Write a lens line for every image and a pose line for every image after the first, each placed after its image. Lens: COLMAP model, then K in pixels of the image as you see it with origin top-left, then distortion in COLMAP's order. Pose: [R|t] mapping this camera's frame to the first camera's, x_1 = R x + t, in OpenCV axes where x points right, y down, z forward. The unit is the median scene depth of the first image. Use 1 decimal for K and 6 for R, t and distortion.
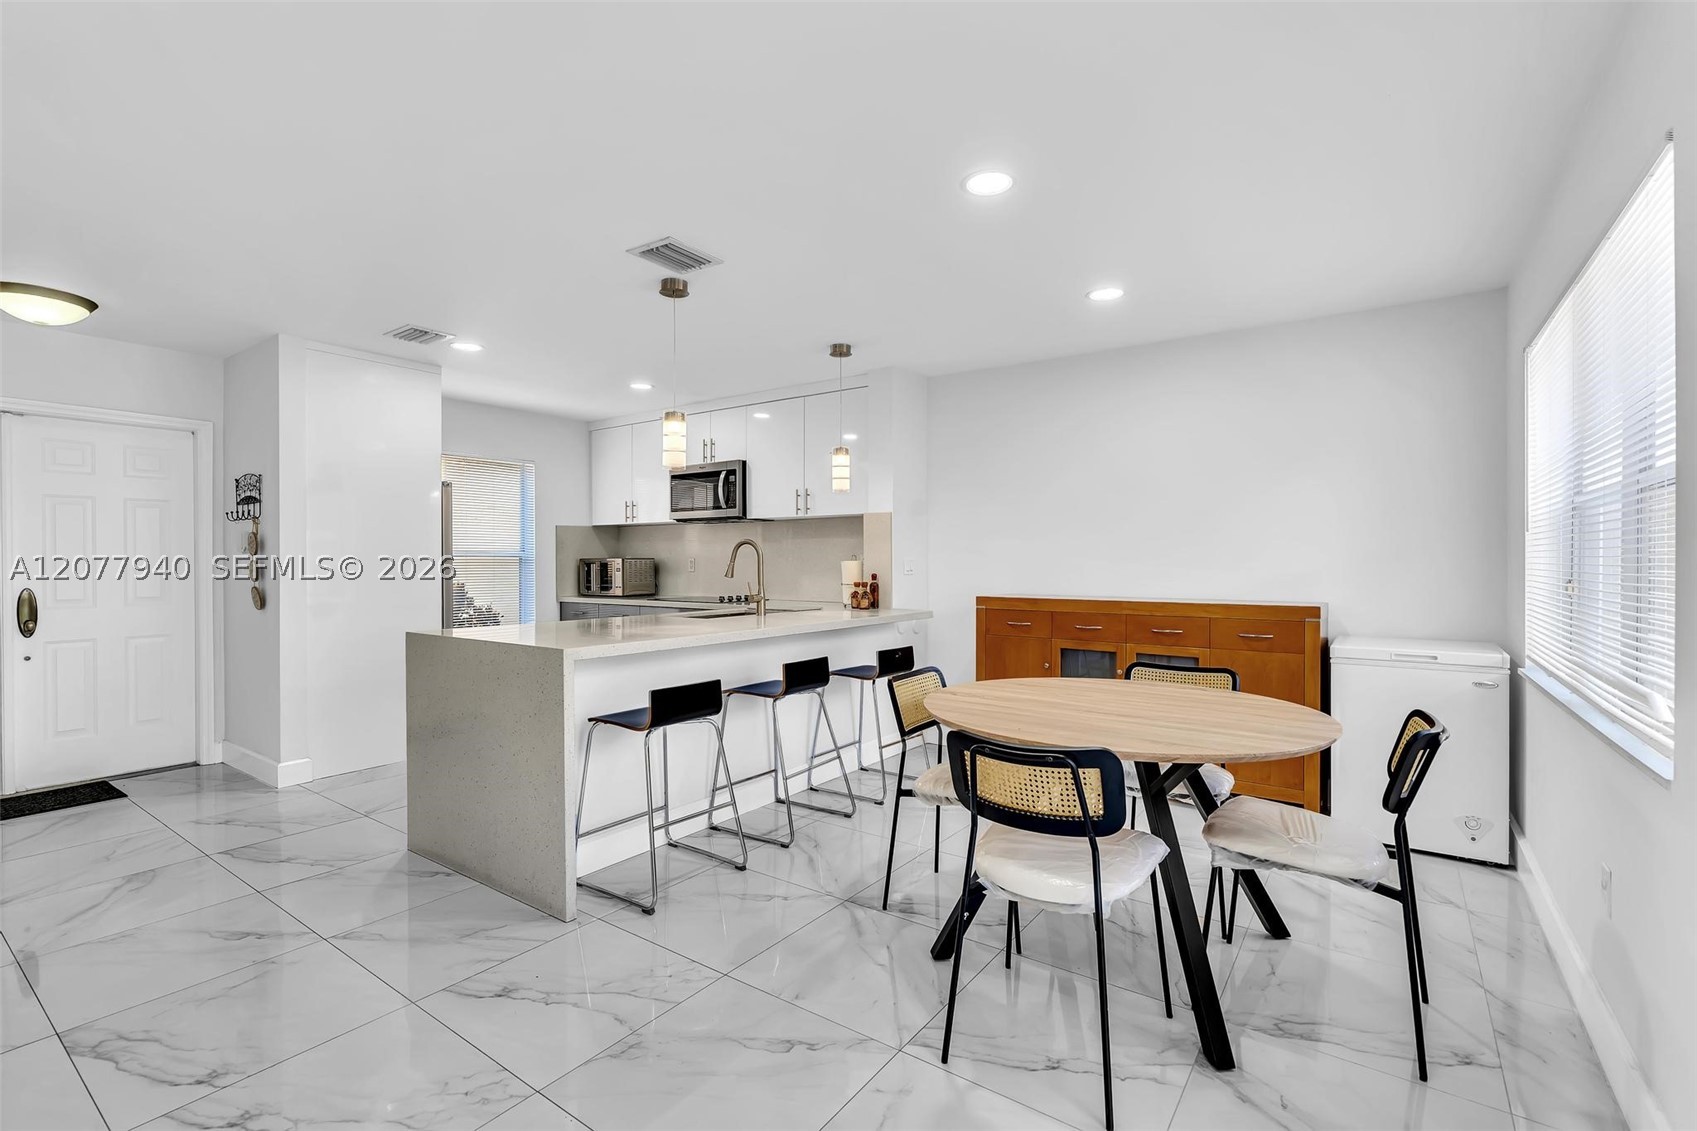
lens RADIAL K [[757.2, 0, 848.4], [0, 757.2, 564.5], [0, 0, 1]] dist [-0.005466, 0.001717]
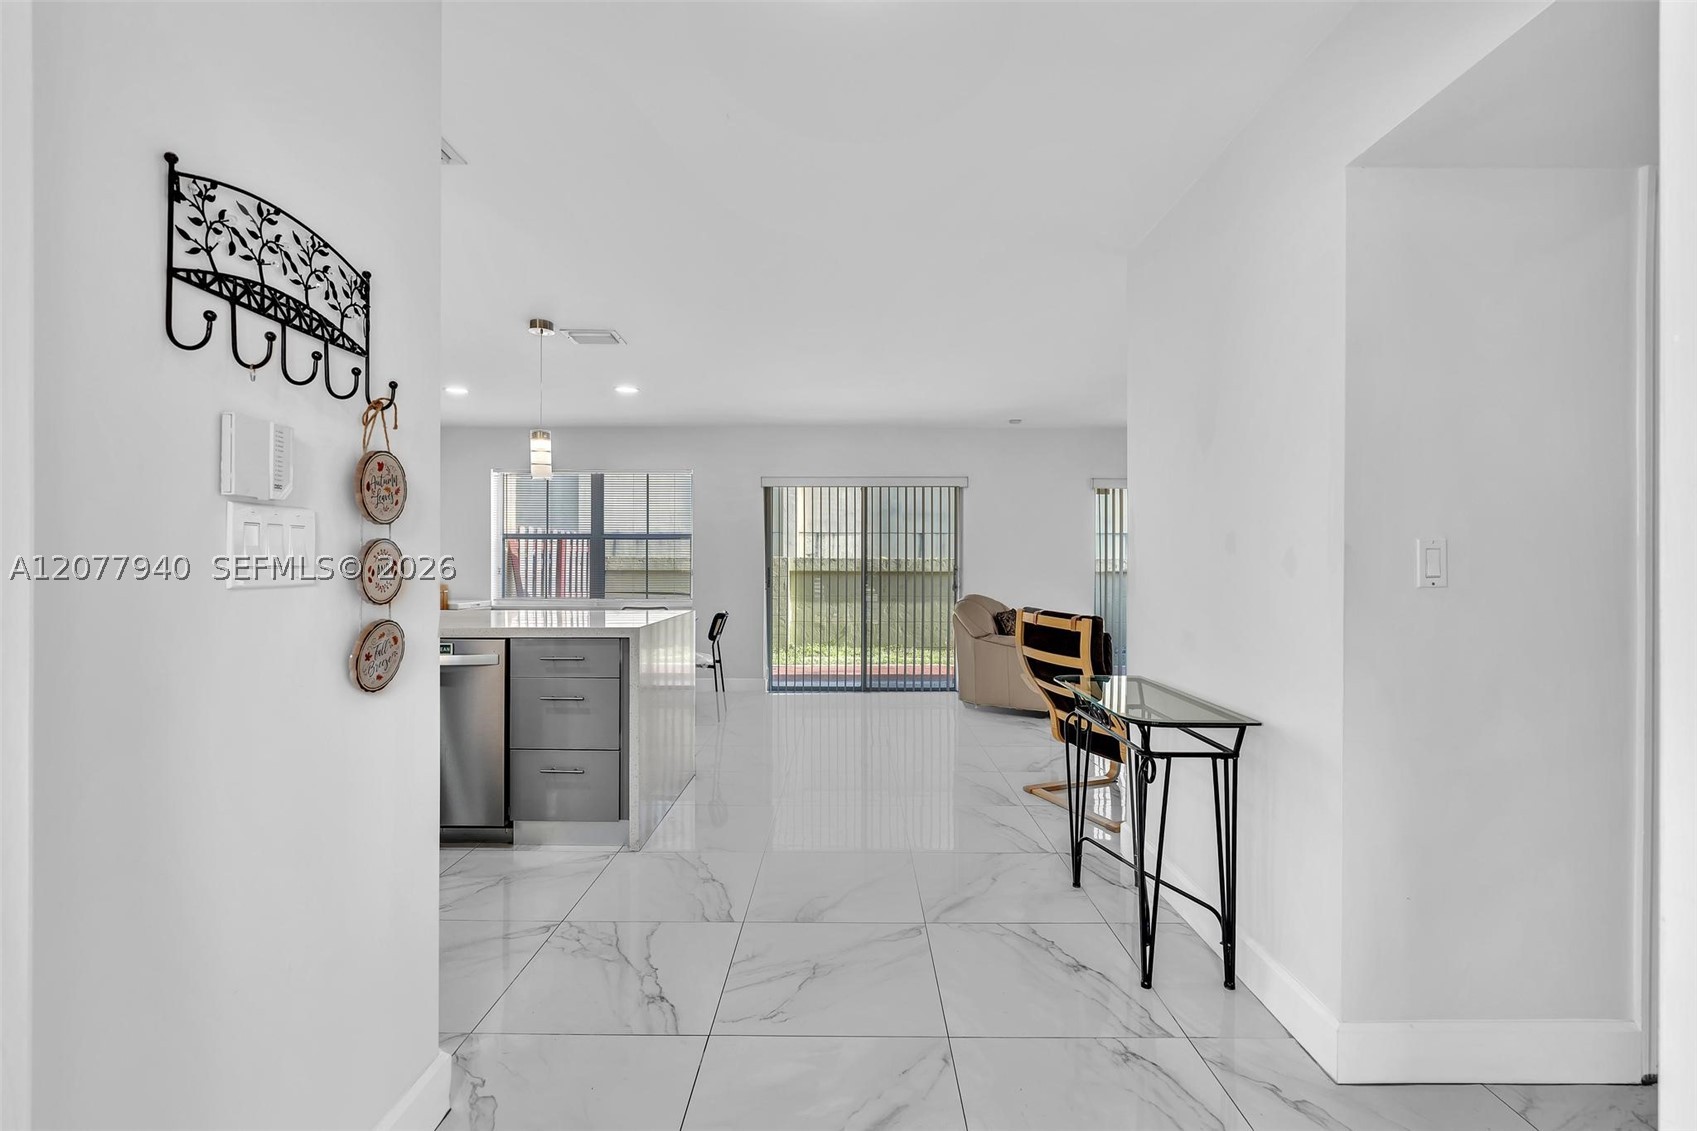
lens RADIAL K [[757.2, 0, 842.2], [0, 757.2, 568.4], [0, 0, 1]] dist [-0.005466, 0.001717]
pose [[-0.575852, -0.005624, 0.817534, -1.151441], [-0.000161, 0.999977, 0.006766, 0.004022], [-0.817554, 0.003765, -0.575840, 1.012636]]
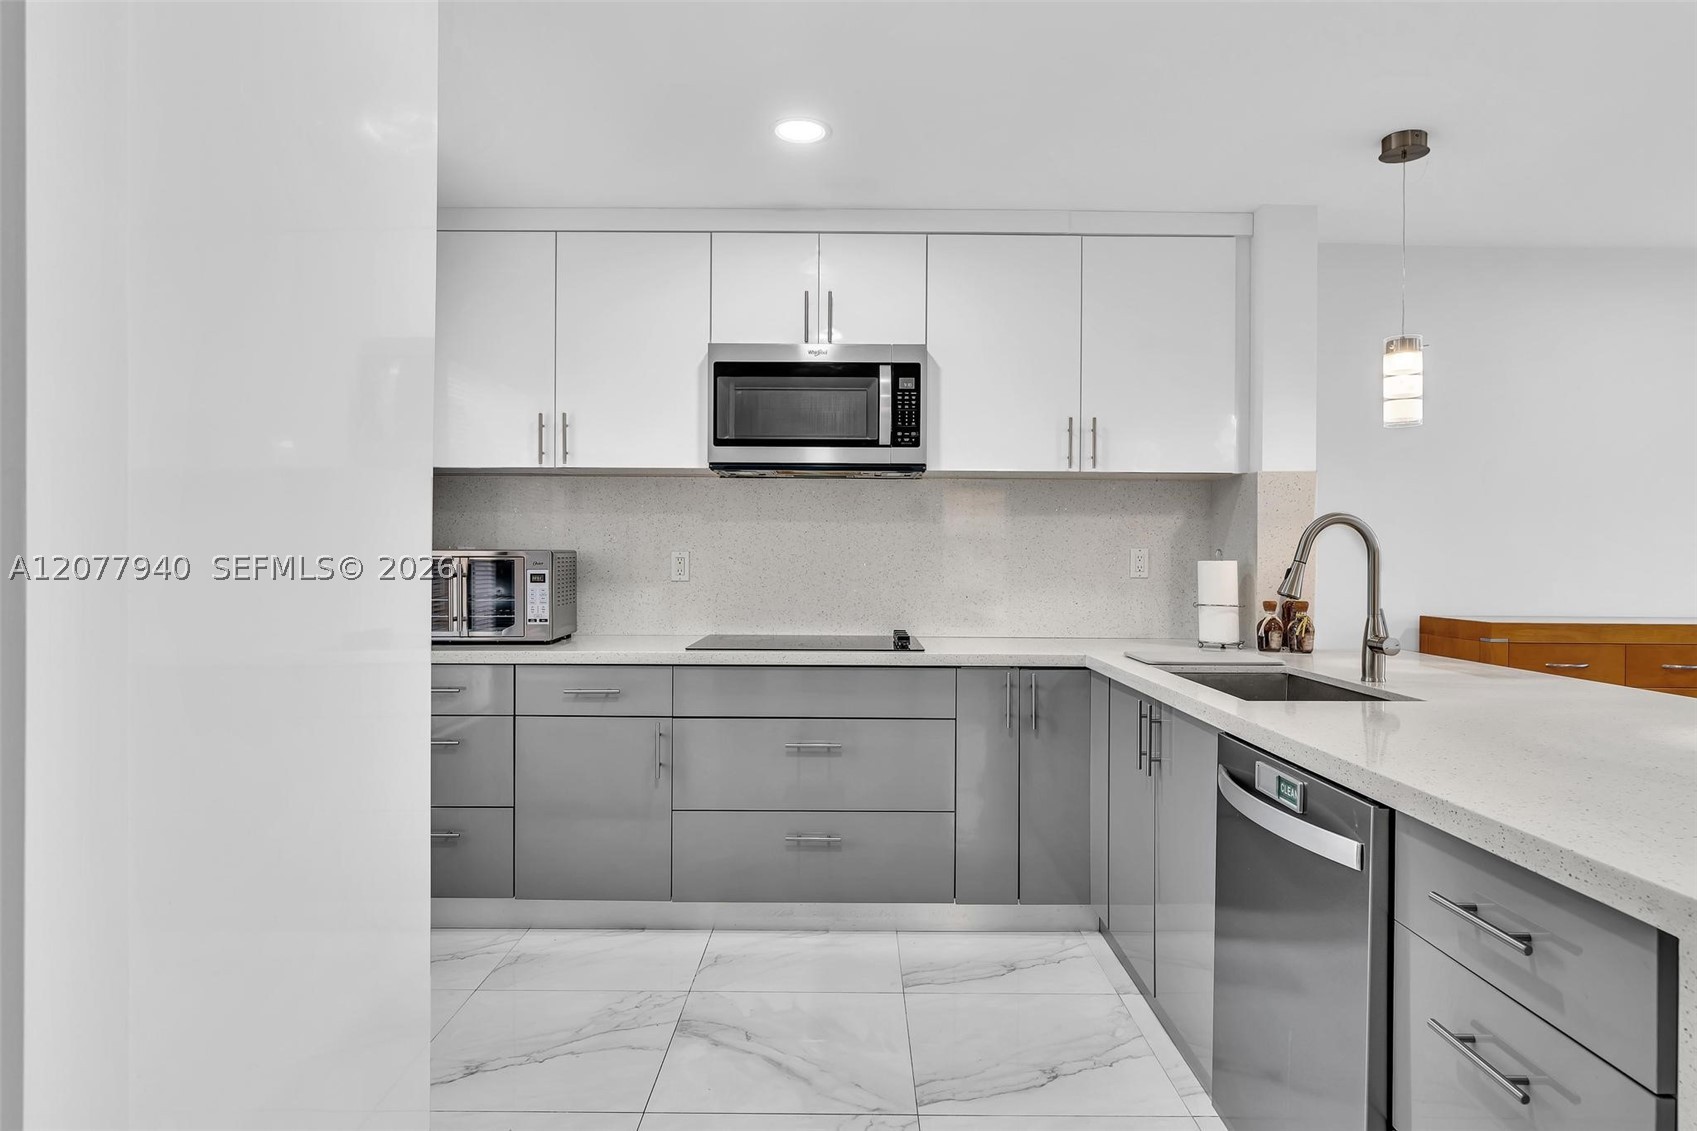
lens RADIAL K [[981.1, 0, 846.6], [0, 981.1, 562.6], [0, 0, 1]] dist [-0.003866, -0.000326]
pose [[0.814075, 0.002133, 0.580755, -0.703622], [-0.004091, 0.999990, 0.002062, -0.004629], [-0.580745, -0.004055, 0.814076, 0.692230]]
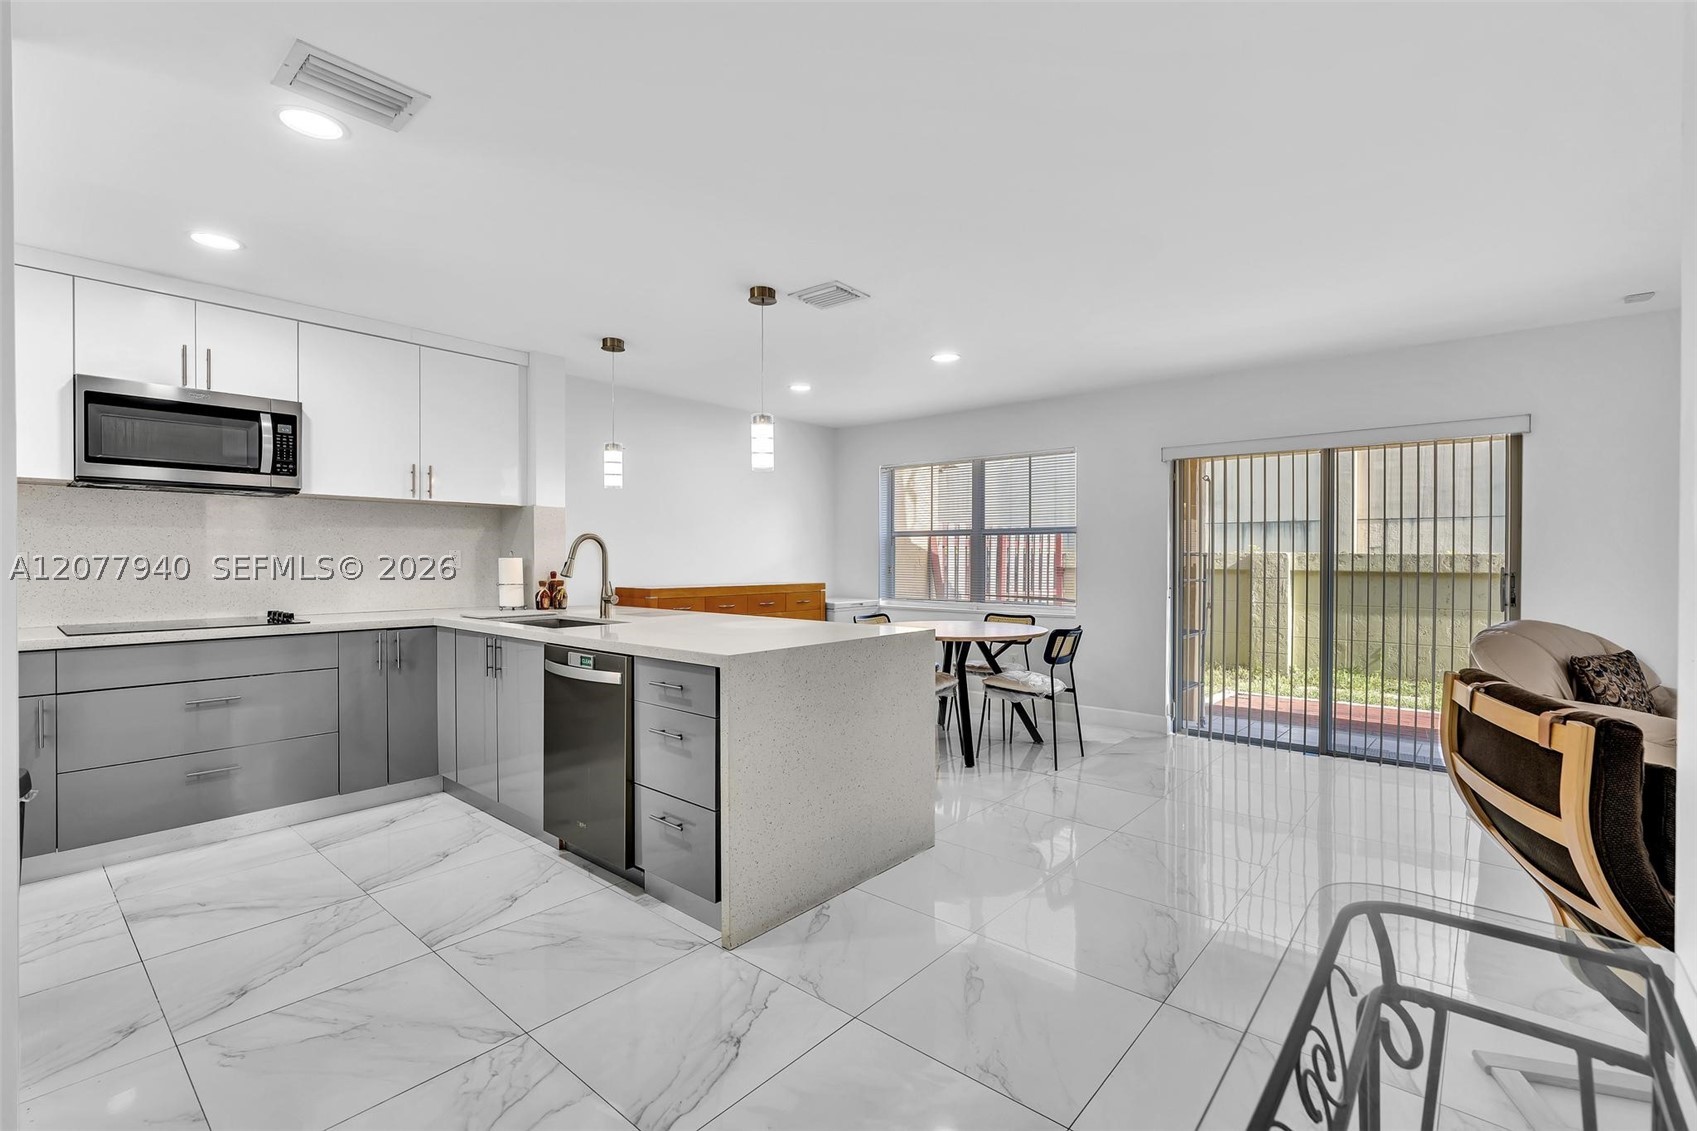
lens RADIAL K [[757.2, 0, 849.4], [0, 757.2, 564.2], [0, 0, 1]] dist [-0.005466, 0.001717]
pose [[0.087844, -0.008642, 0.996097, -0.981983], [0.001460, 0.999962, 0.008547, -0.005063], [-0.996133, 0.000703, 0.087853, 0.615492]]
